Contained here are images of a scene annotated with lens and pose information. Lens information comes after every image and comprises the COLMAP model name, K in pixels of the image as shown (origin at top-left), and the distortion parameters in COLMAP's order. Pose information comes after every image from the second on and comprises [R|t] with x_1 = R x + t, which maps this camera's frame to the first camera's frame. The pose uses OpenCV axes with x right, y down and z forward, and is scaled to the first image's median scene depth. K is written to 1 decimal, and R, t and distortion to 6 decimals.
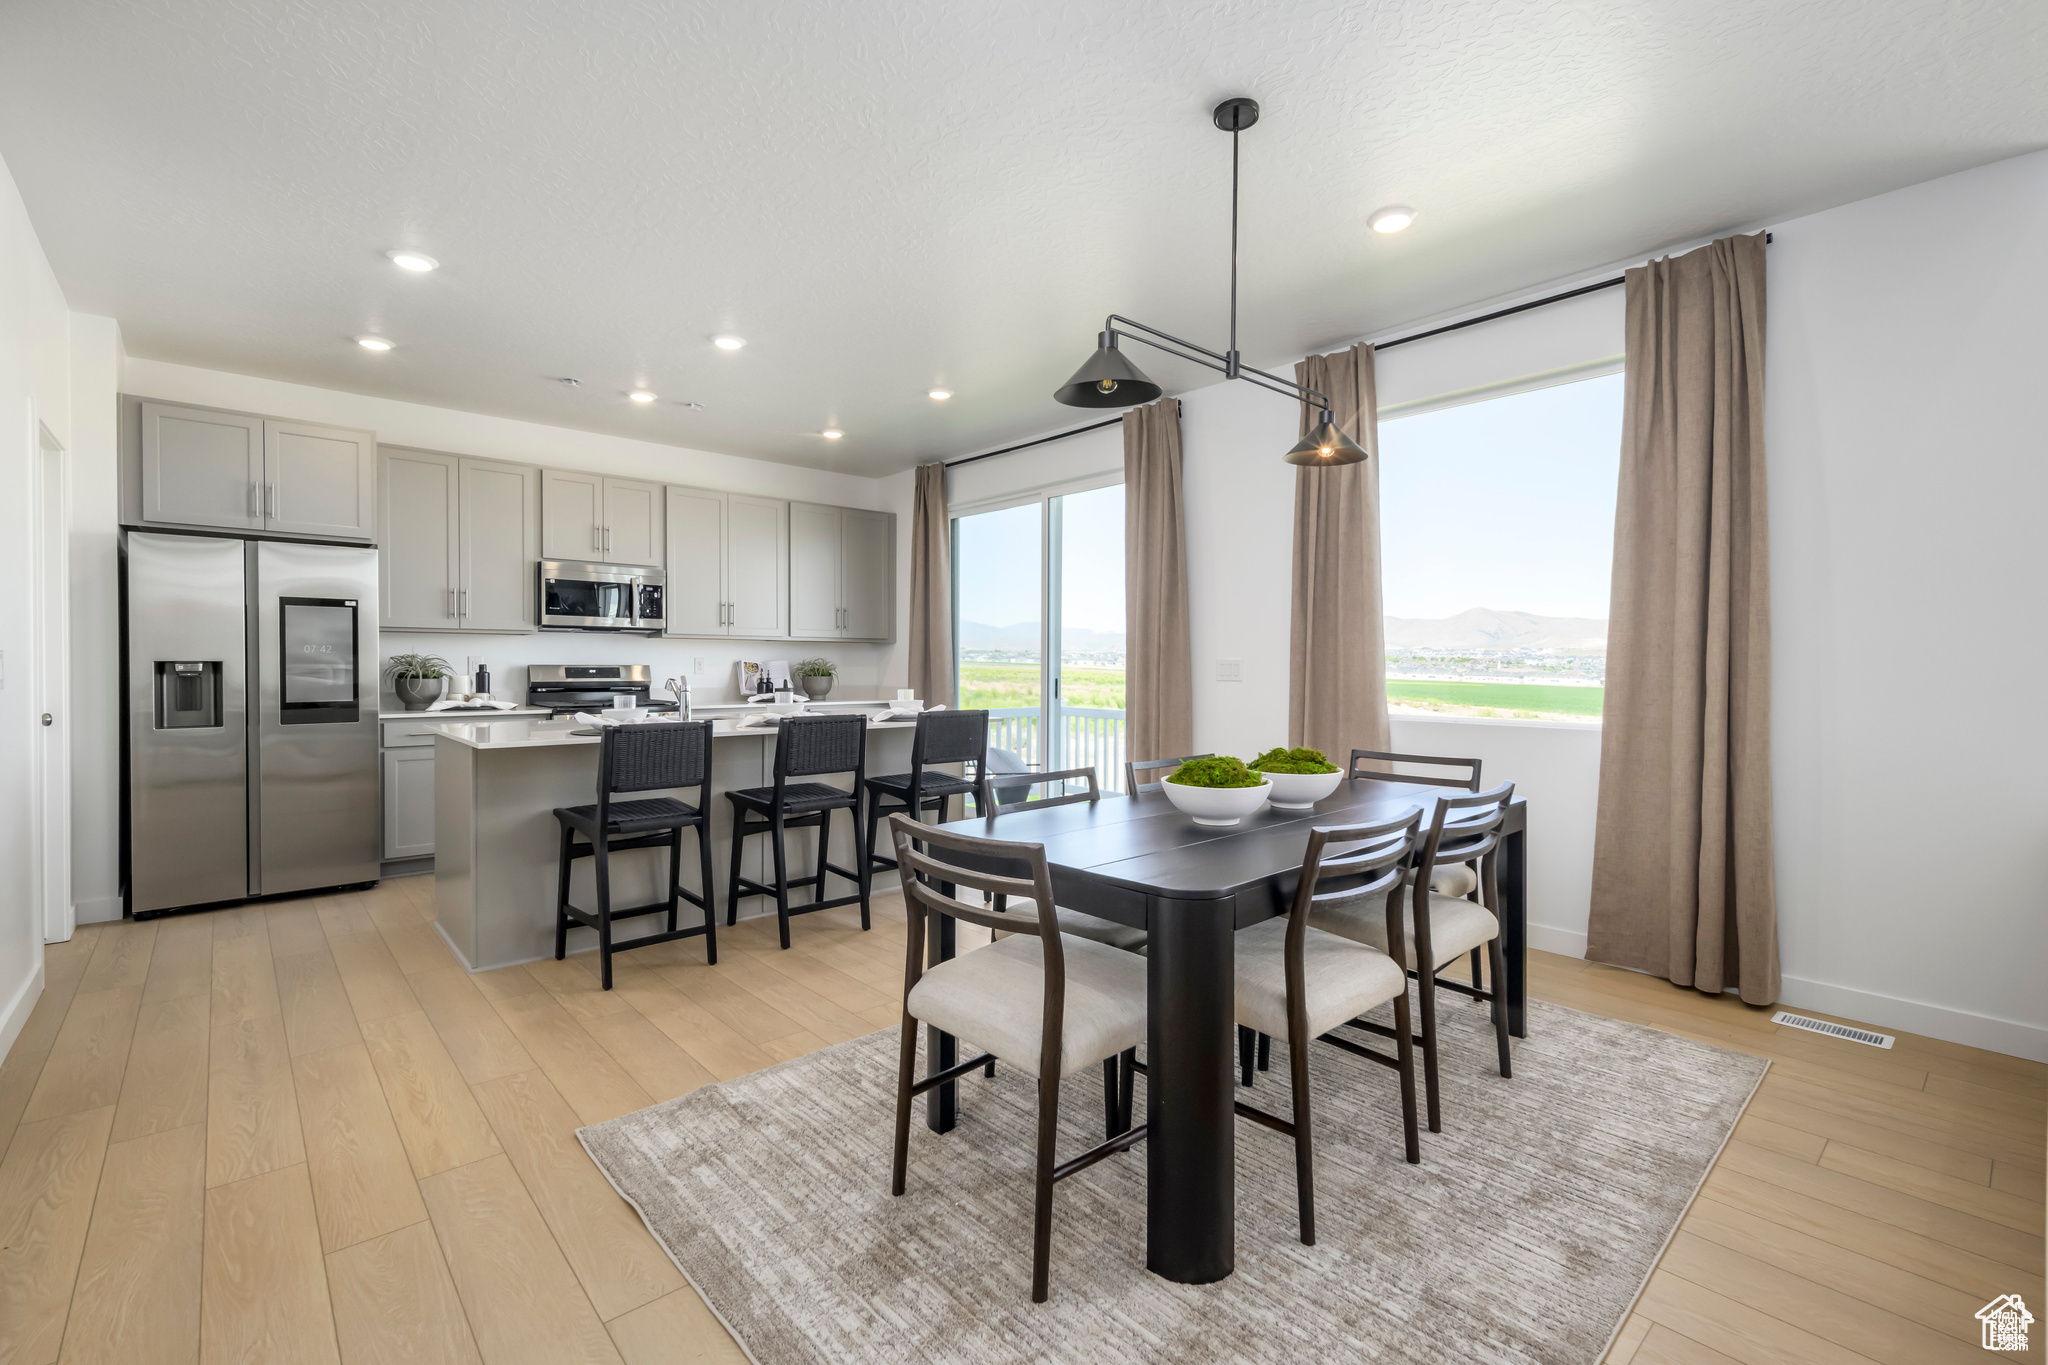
lens RADIAL K [[889.1, 0, 1024.7], [0, 889.1, 678.0], [0, 0, 1]] dist [0.011914, -0.000297]
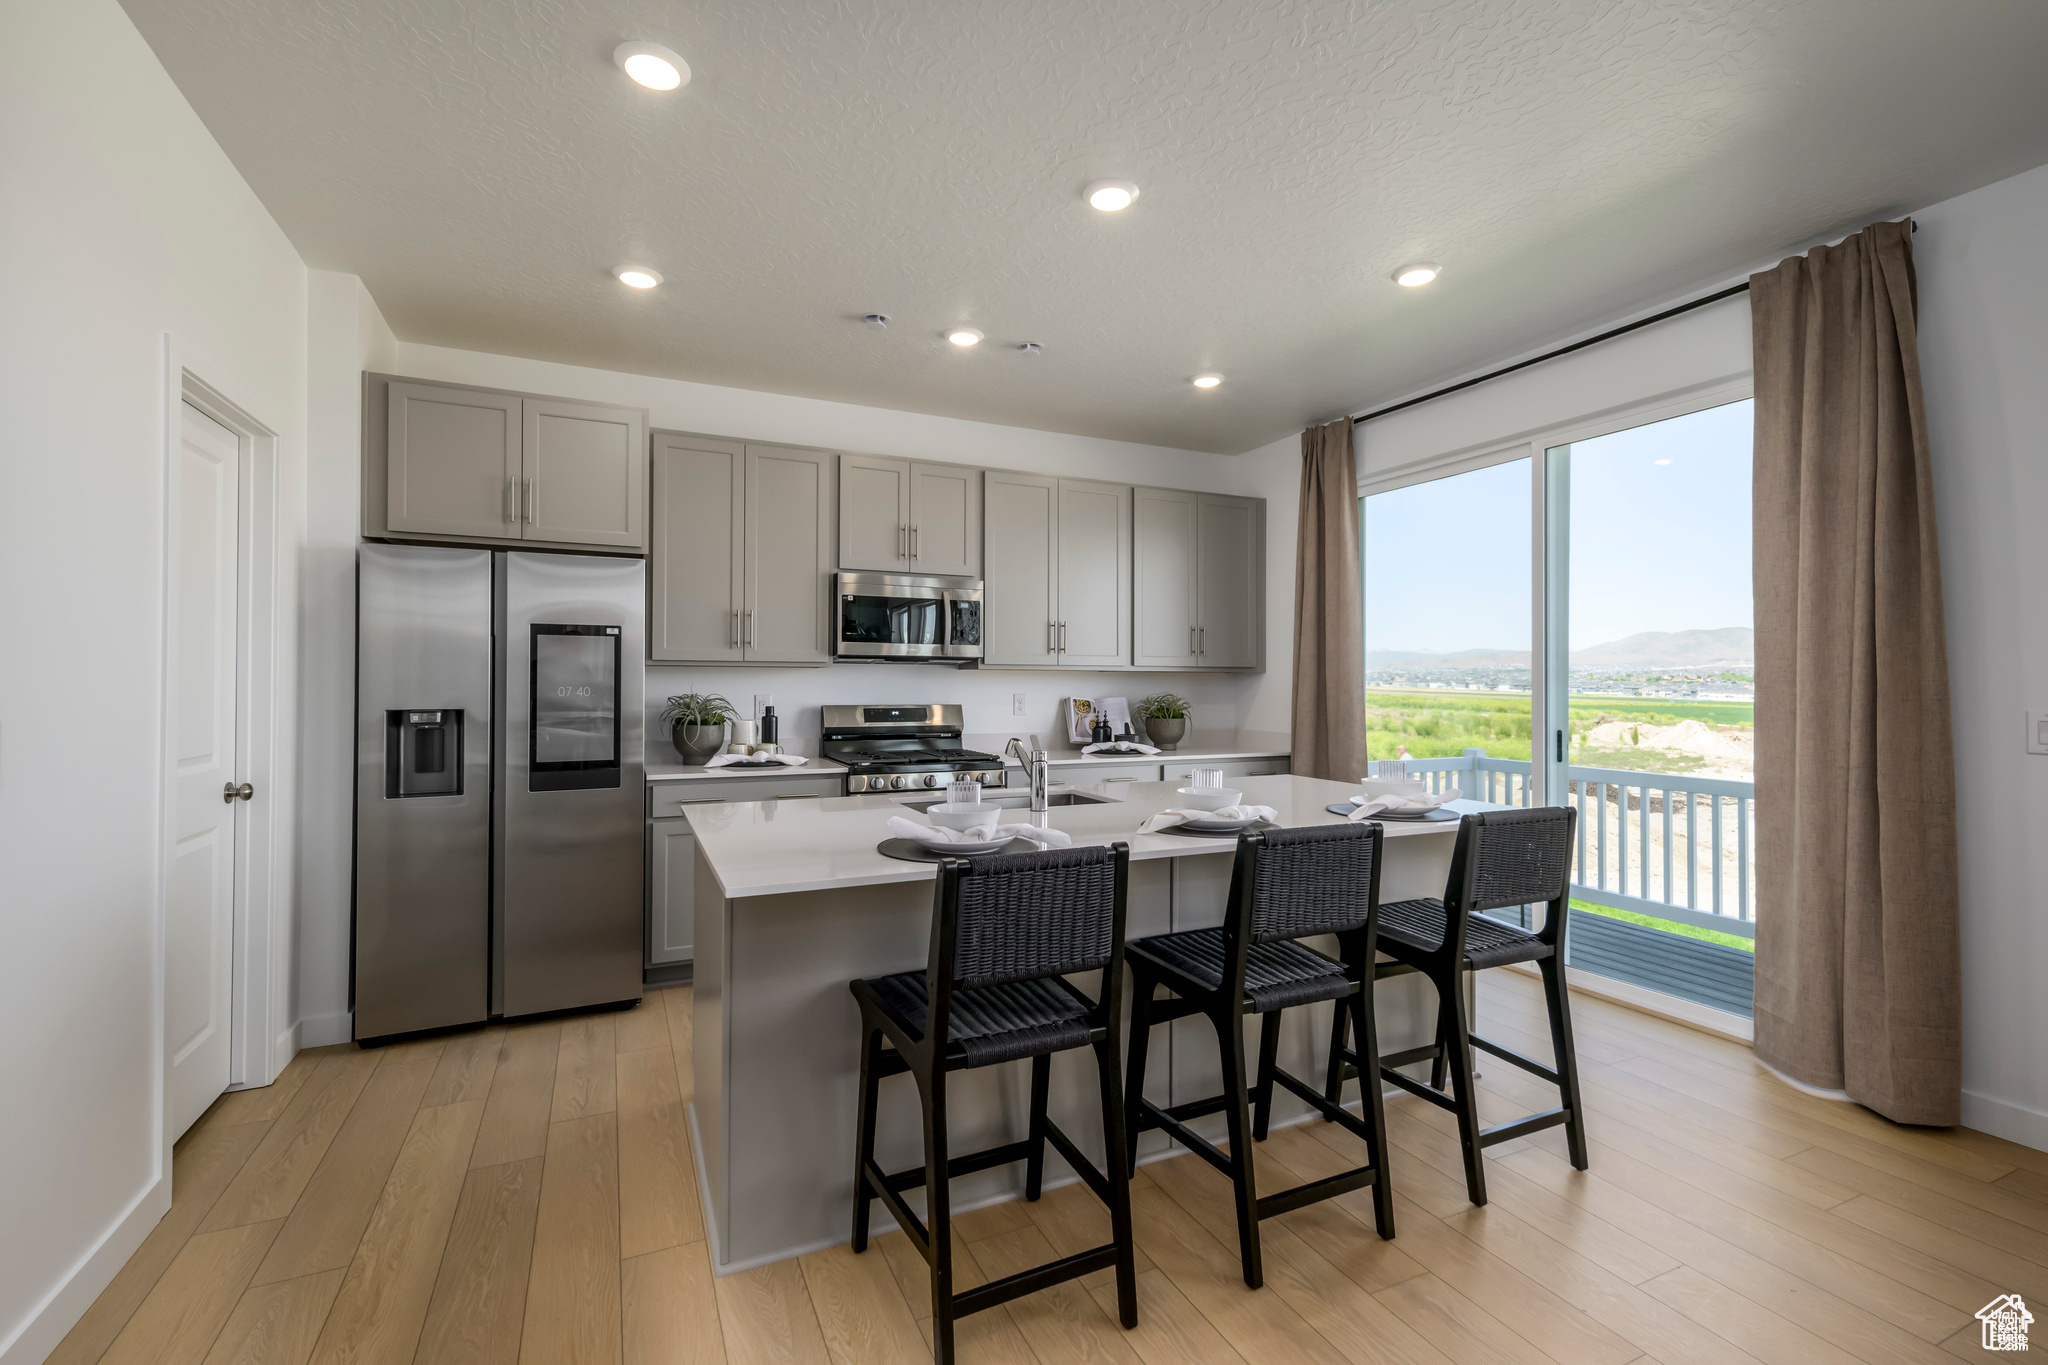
lens RADIAL K [[889.1, 0, 1024.0], [0, 889.1, 679.2], [0, 0, 1]] dist [0.011914, -0.000297]
pose [[0.957913, -0.001506, -0.287056, -0.185618], [-0.004793, 0.999763, -0.021240, -0.025754], [0.287020, 0.021722, 0.957678, 0.346806]]
